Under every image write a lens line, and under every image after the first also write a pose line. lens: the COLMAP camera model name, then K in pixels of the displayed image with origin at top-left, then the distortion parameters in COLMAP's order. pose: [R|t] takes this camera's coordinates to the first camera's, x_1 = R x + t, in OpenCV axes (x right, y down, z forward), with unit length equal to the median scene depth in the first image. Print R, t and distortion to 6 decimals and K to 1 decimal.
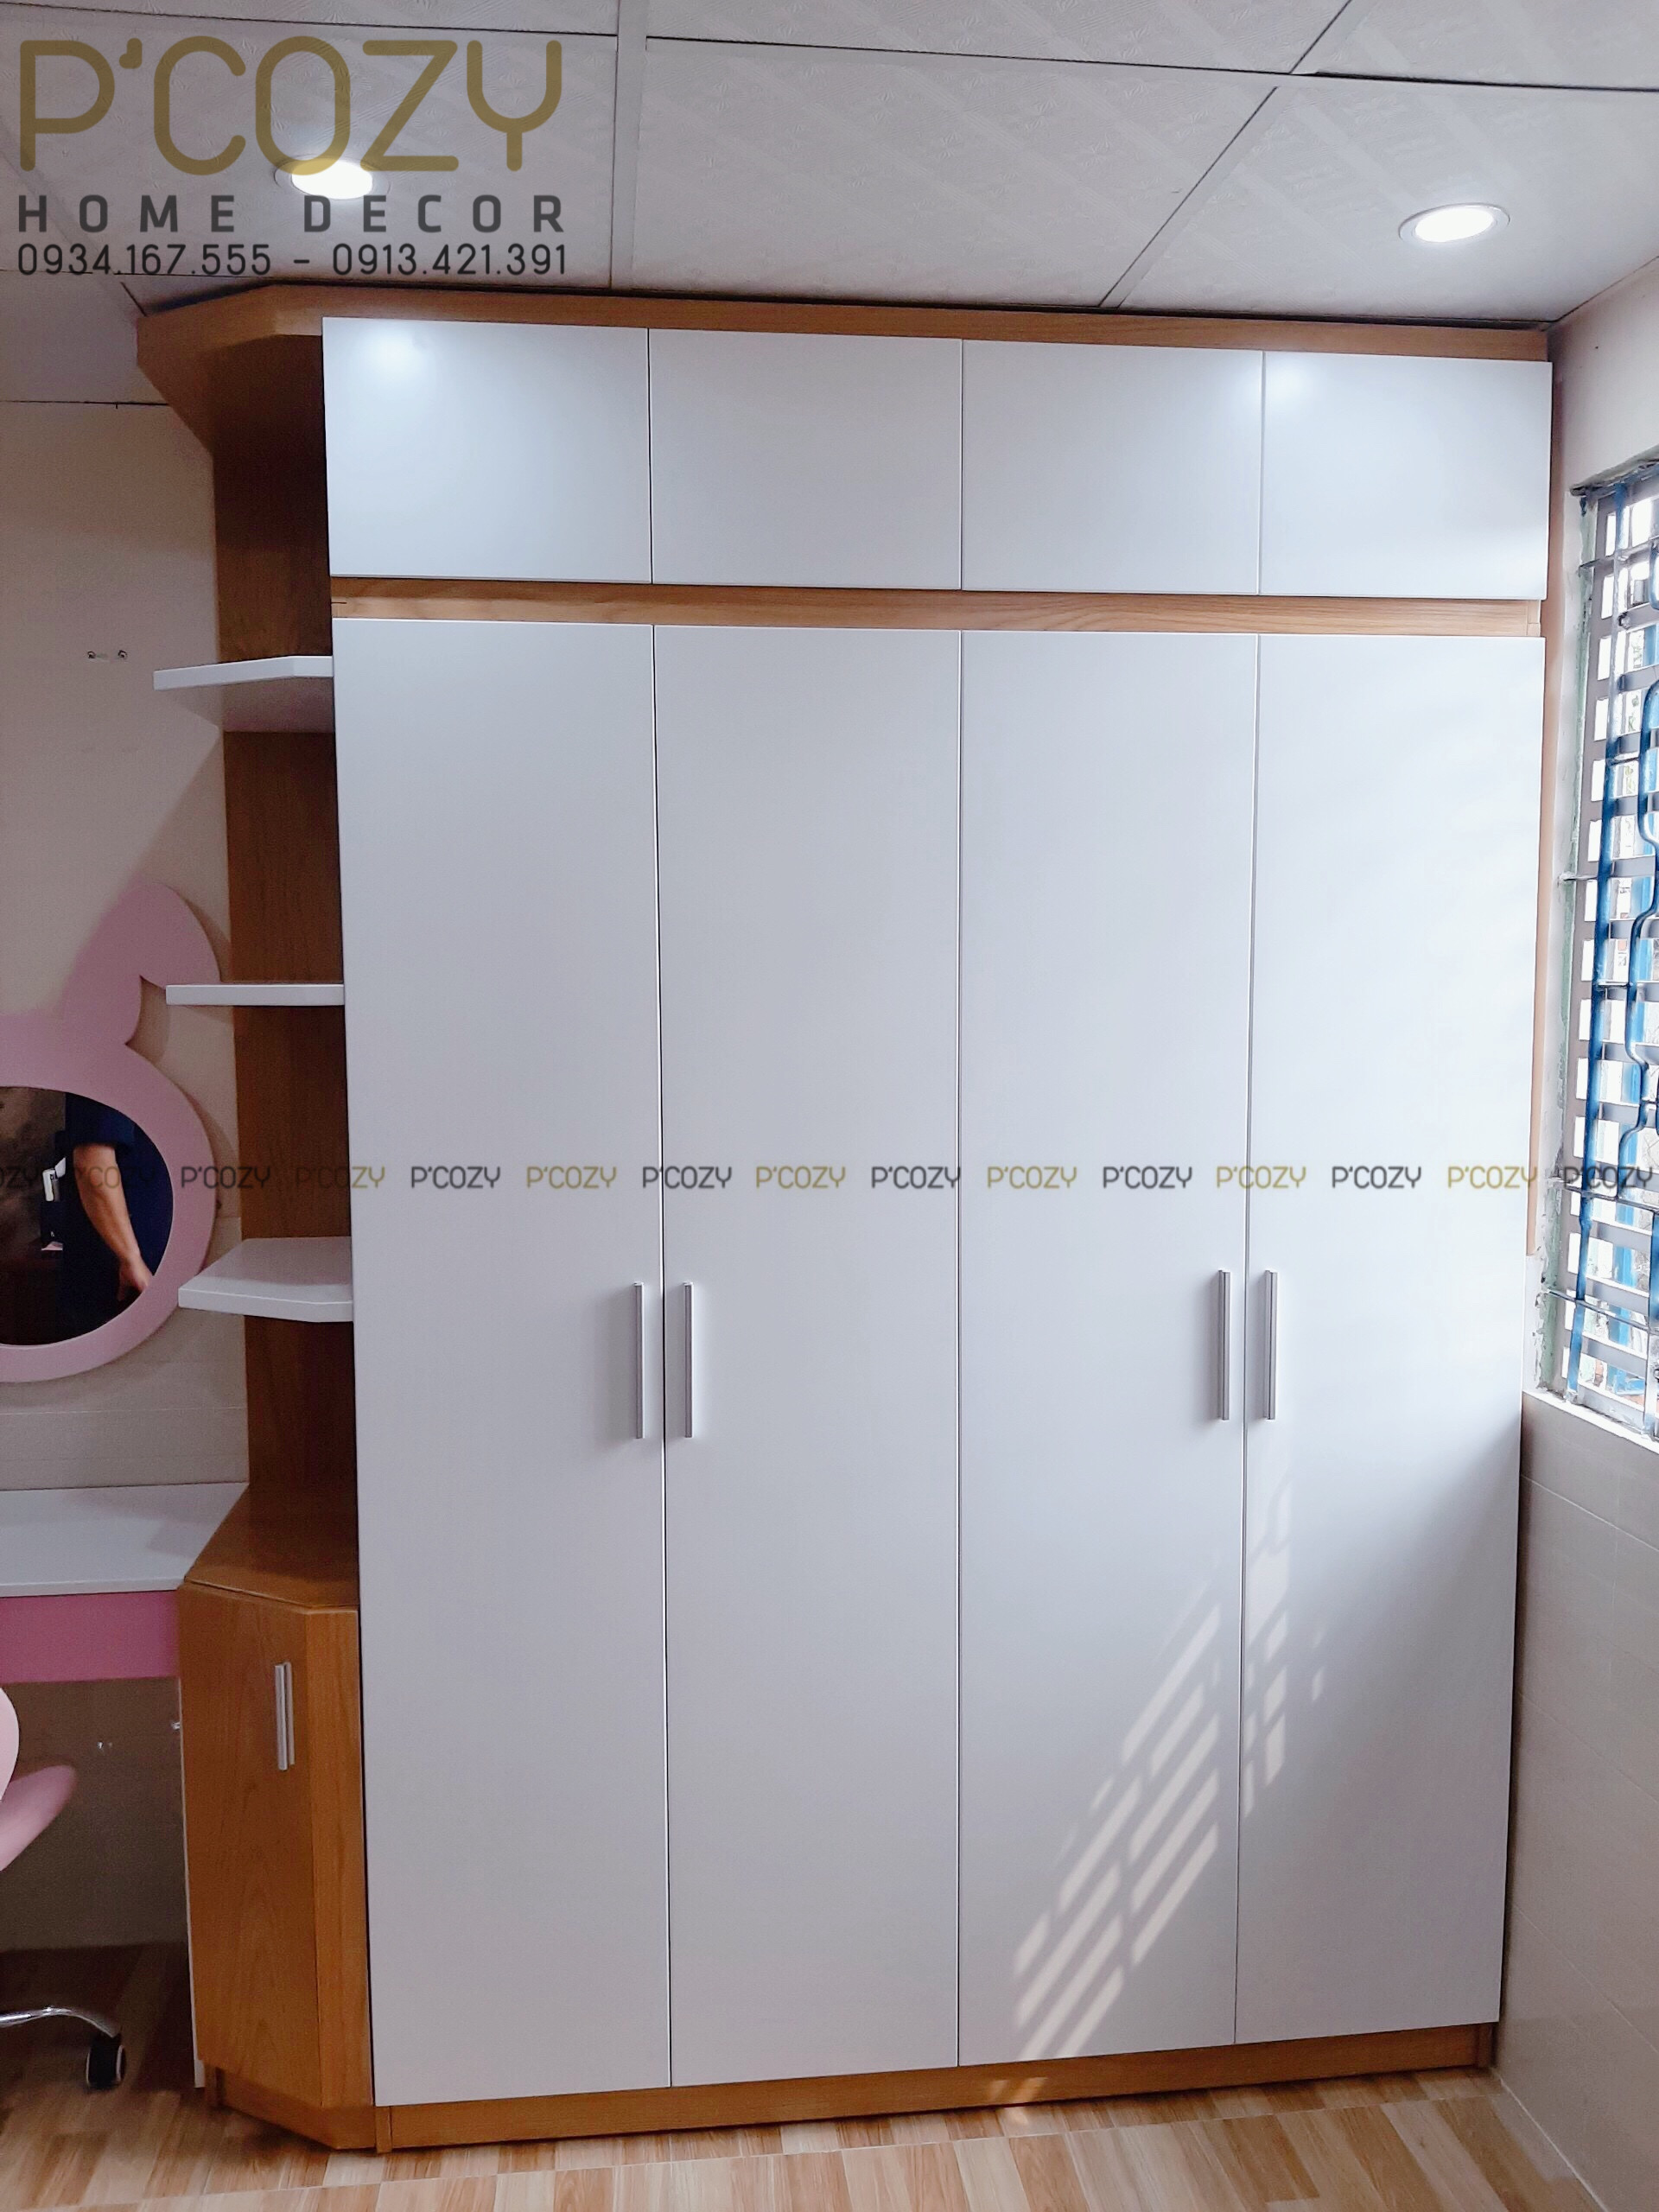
lens RADIAL K [[1762.1, 0, 829.5], [0, 1762.1, 1106.0], [0, 0, 1]] dist [0.020612, -0.044342]
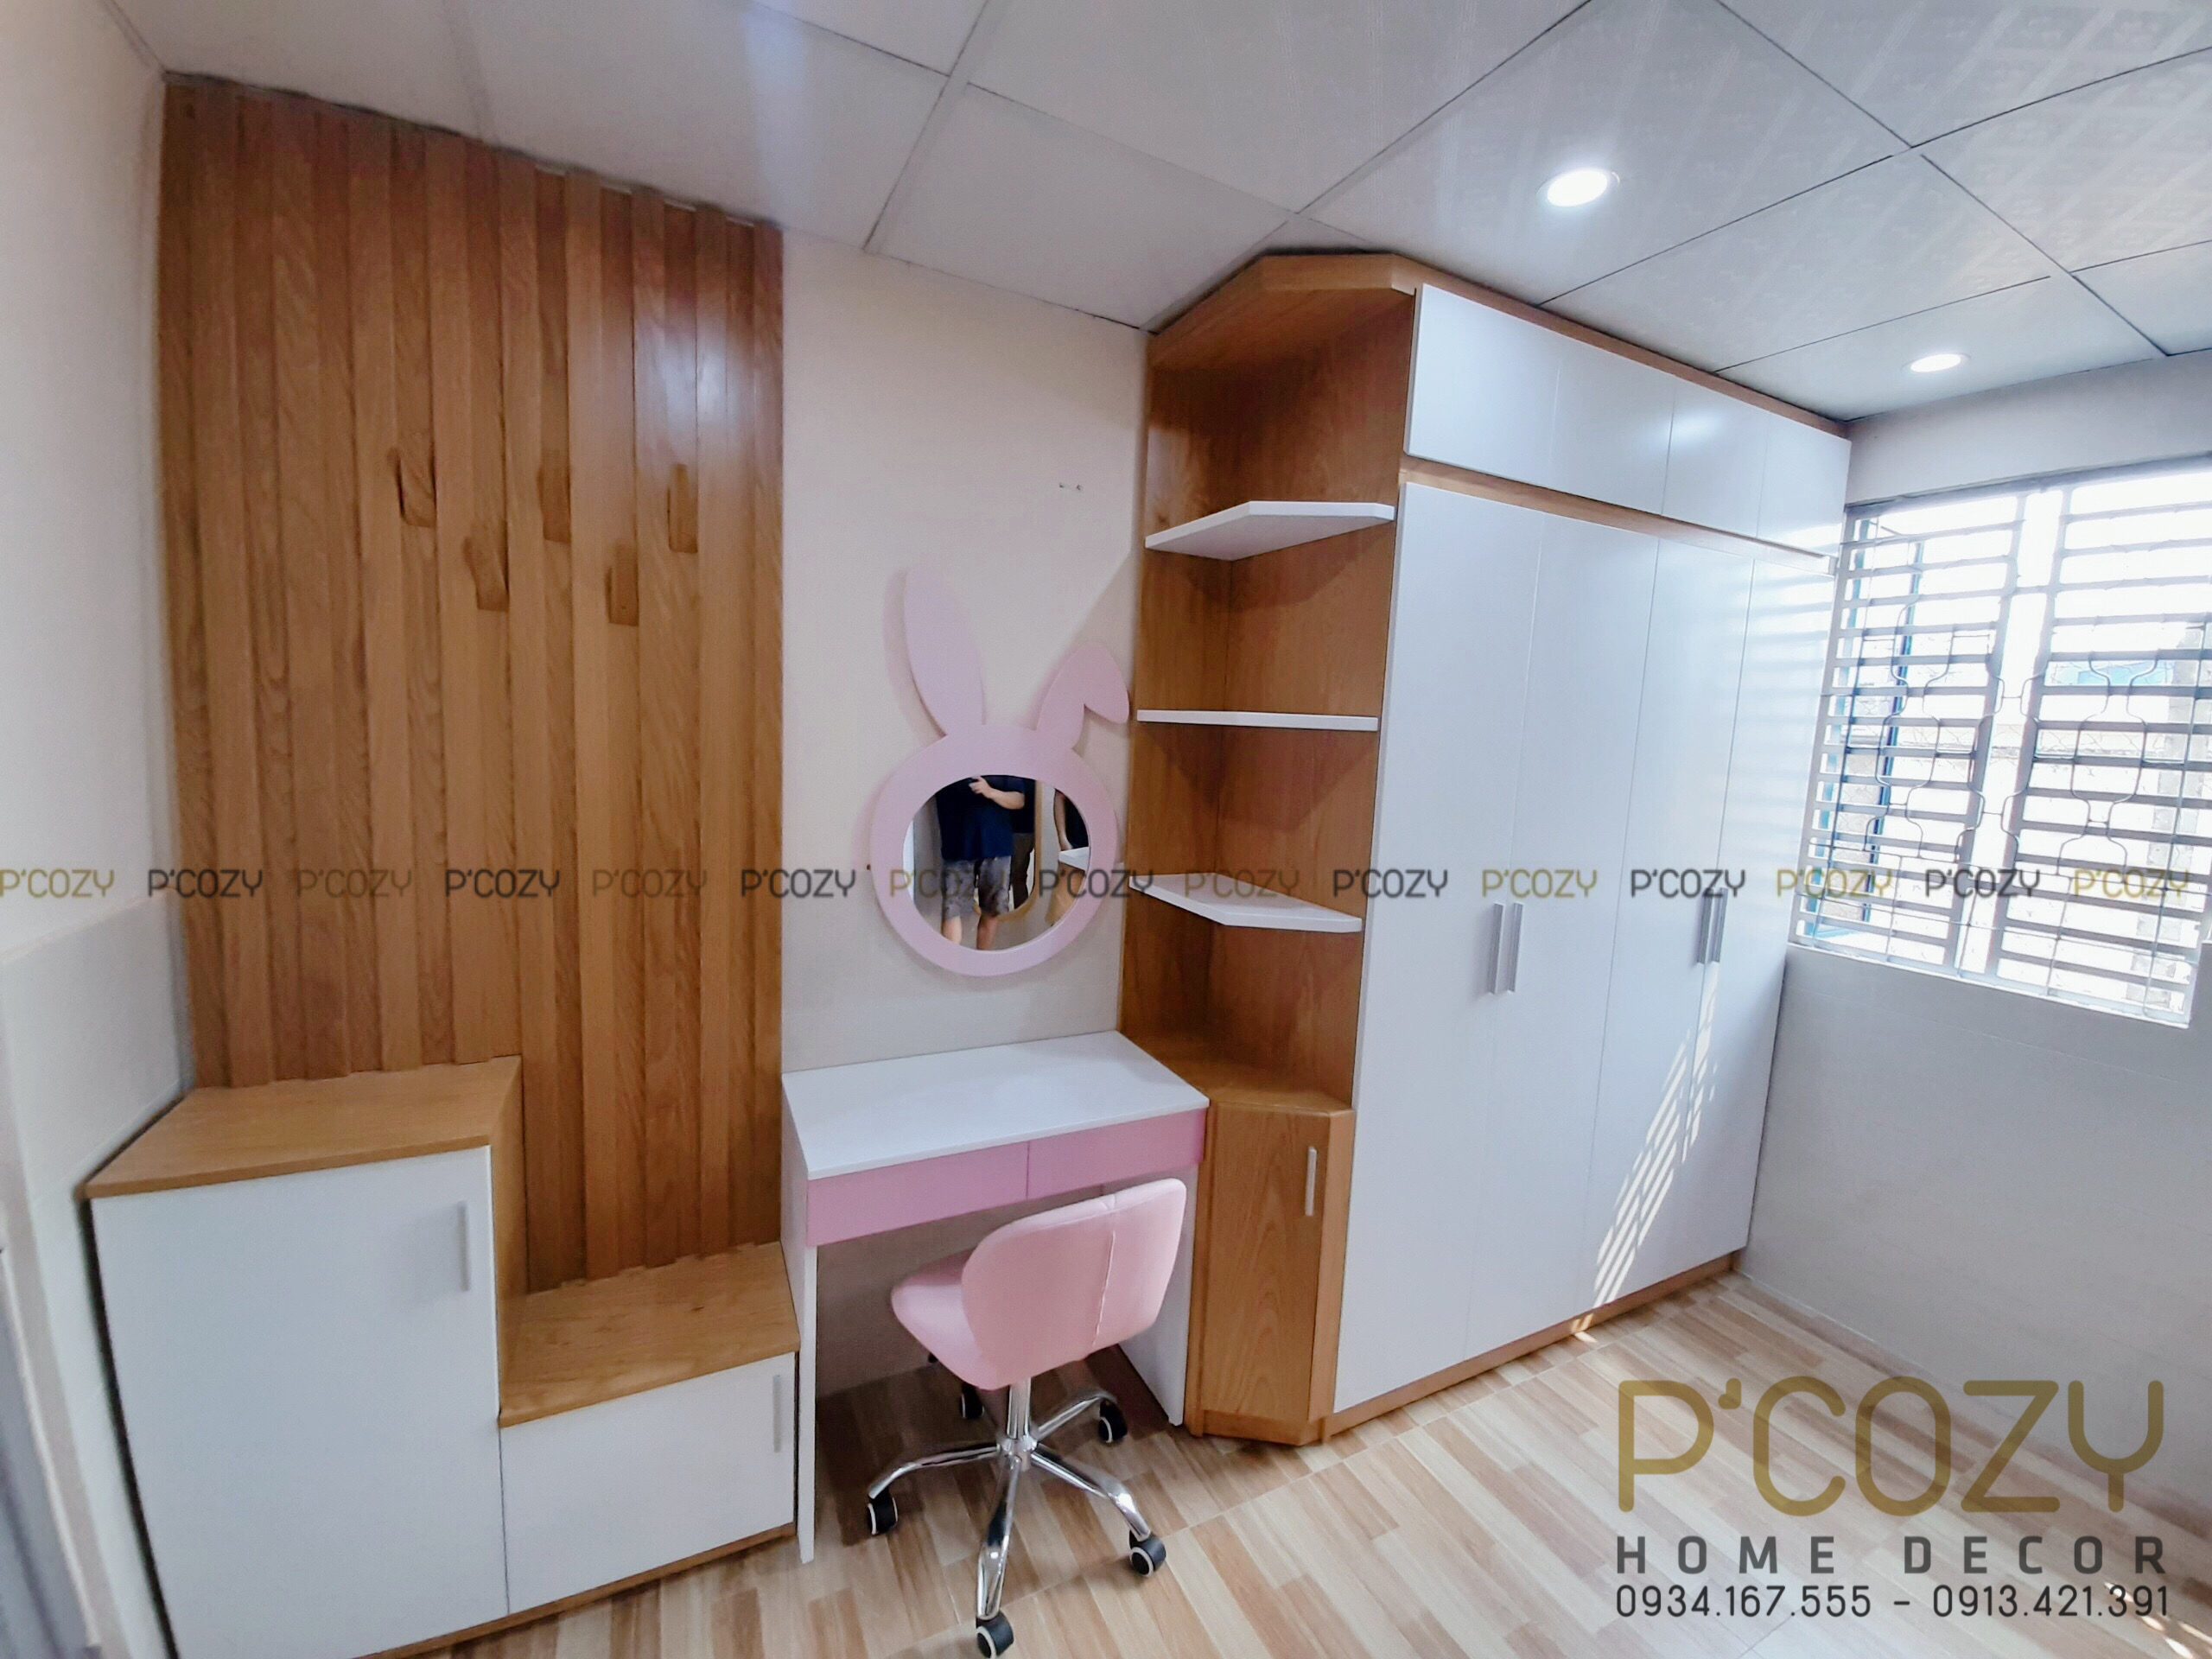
lens RADIAL K [[877.5, 0, 1109.9], [0, 877.5, 816.2], [0, 0, 1]] dist [0.001061, -0.000478]
pose [[0.935854, 0.008653, 0.352282, -0.726570], [-0.016437, 0.999682, 0.019110, 0.008554], [-0.352005, -0.023675, 0.935699, 0.329066]]
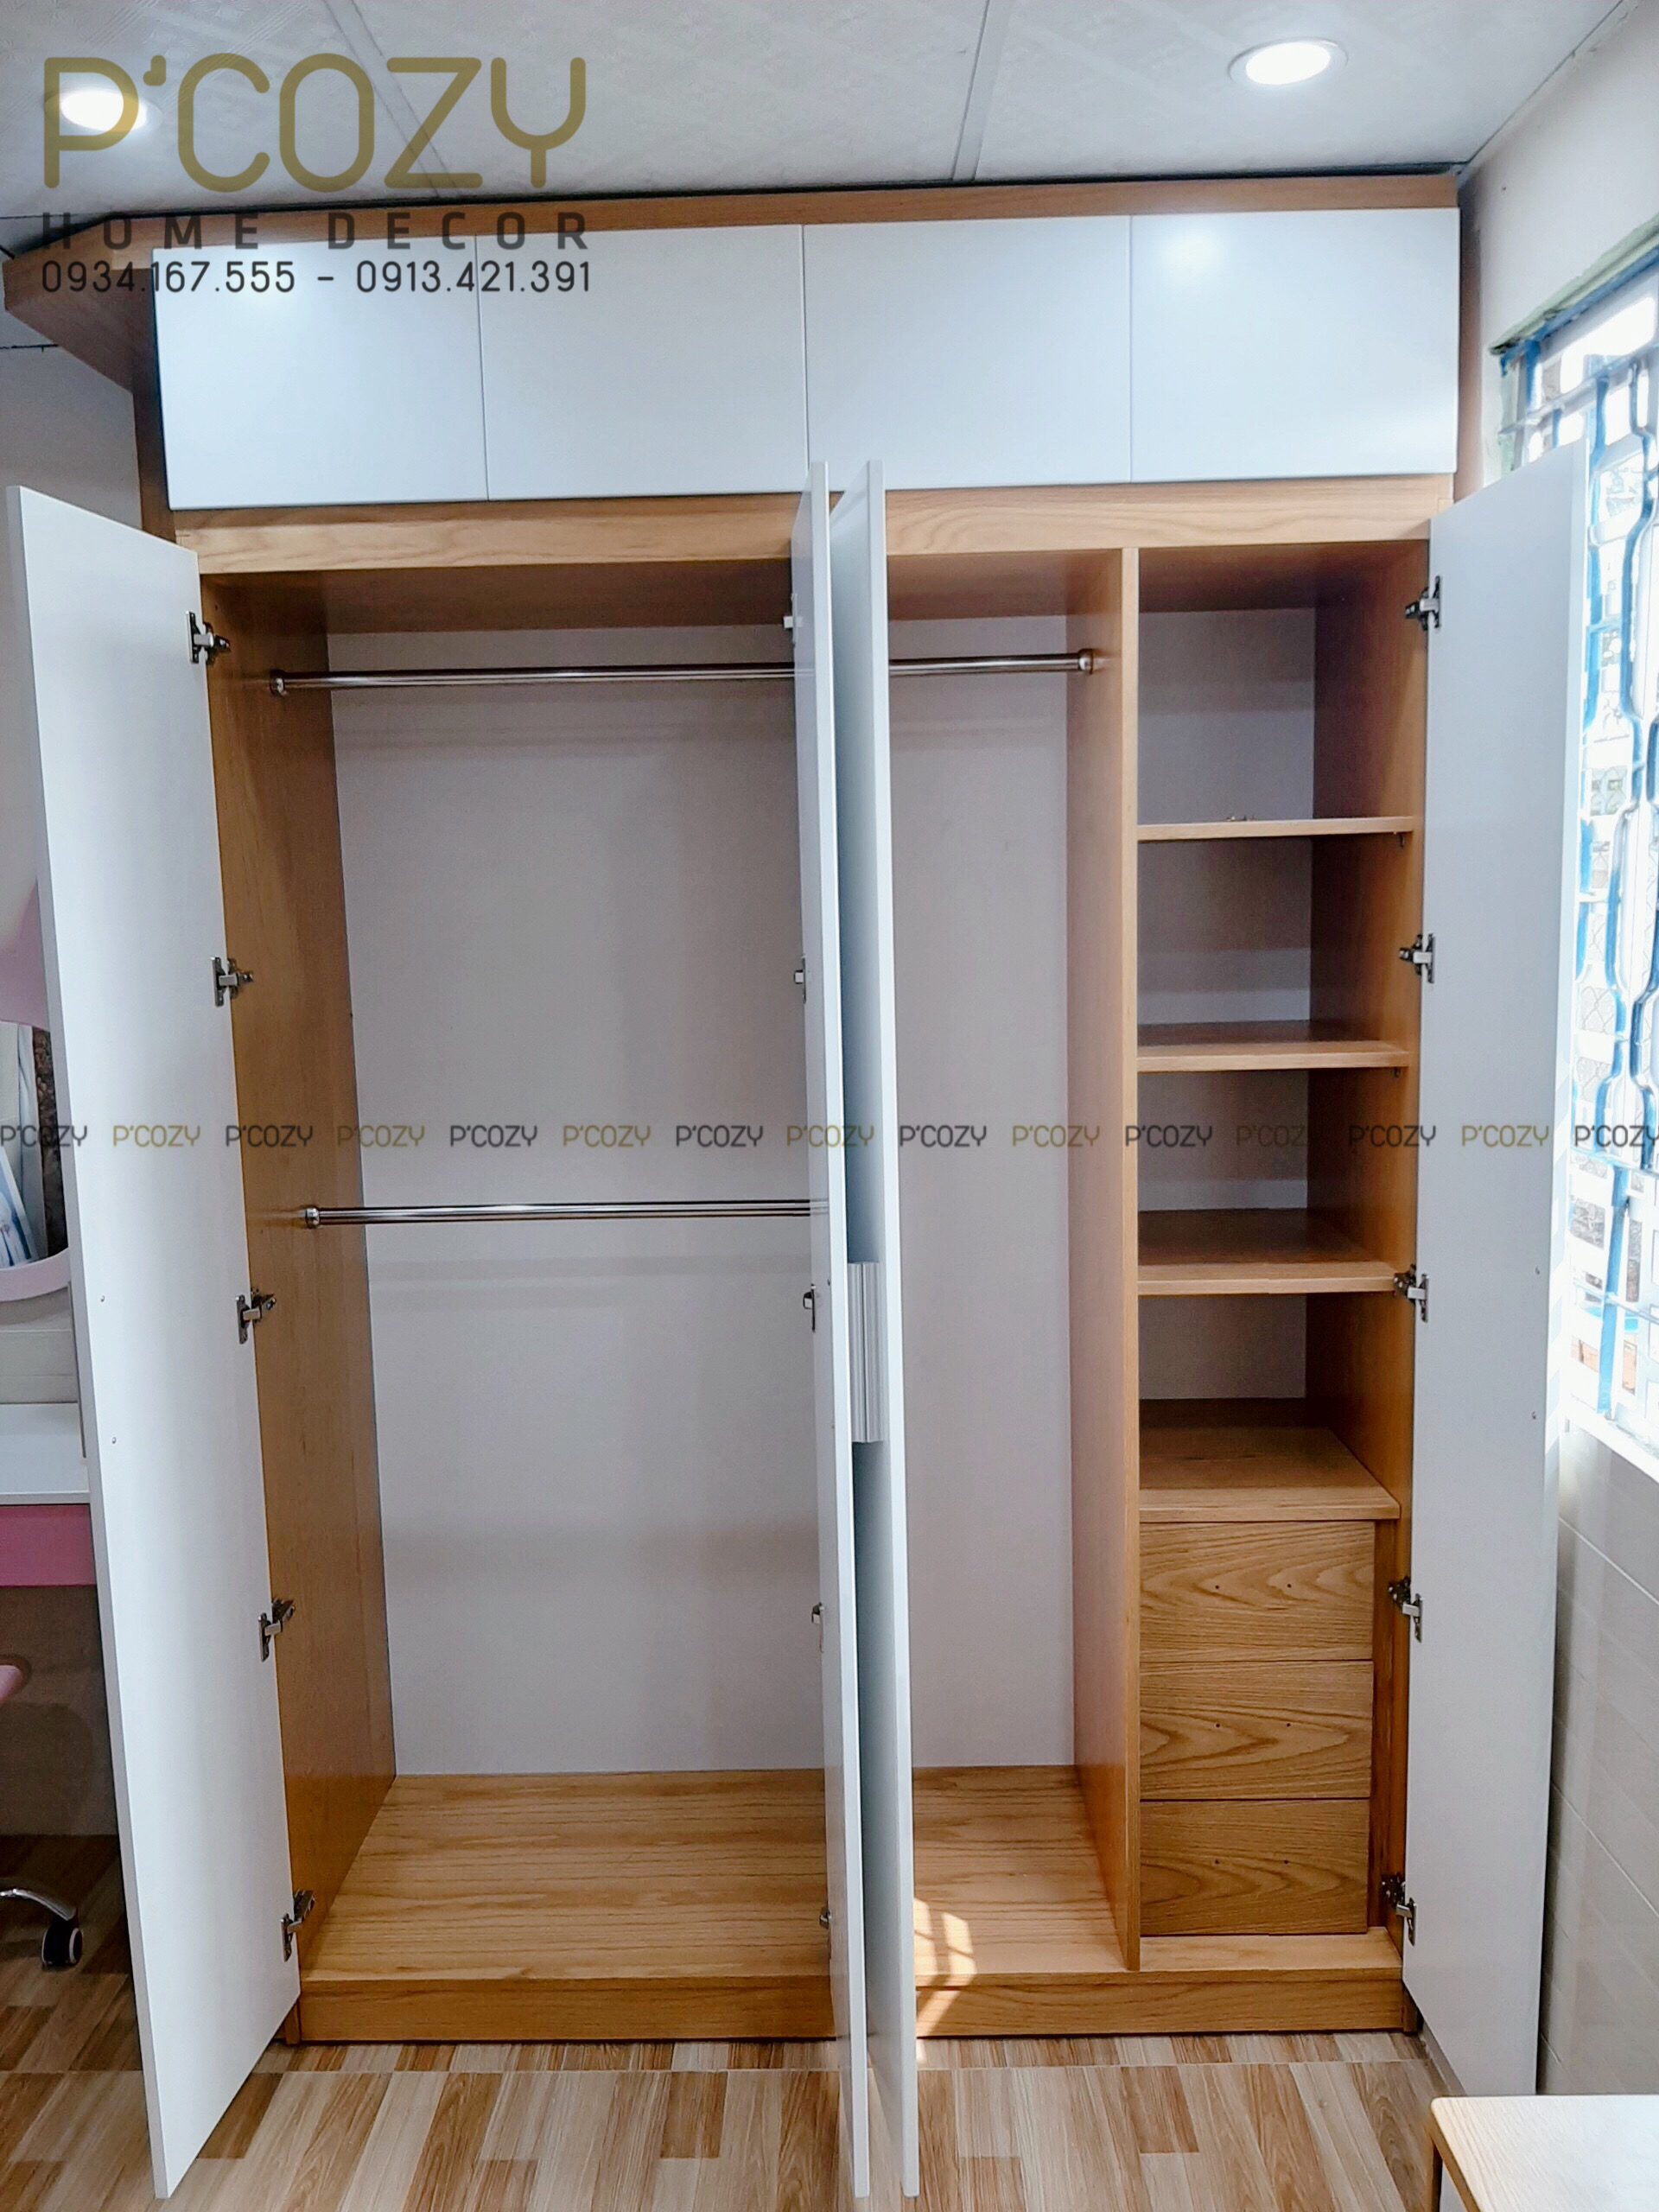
lens RADIAL K [[1787.0, 0, 830.0], [0, 1787.0, 1100.5], [0, 0, 1]] dist [-0.001591, -0.016284]
pose [[0.991561, -0.004139, -0.129576, 0.199688], [0.009929, 0.998979, 0.044072, -0.004877], [0.129261, -0.044987, 0.990590, 0.026221]]
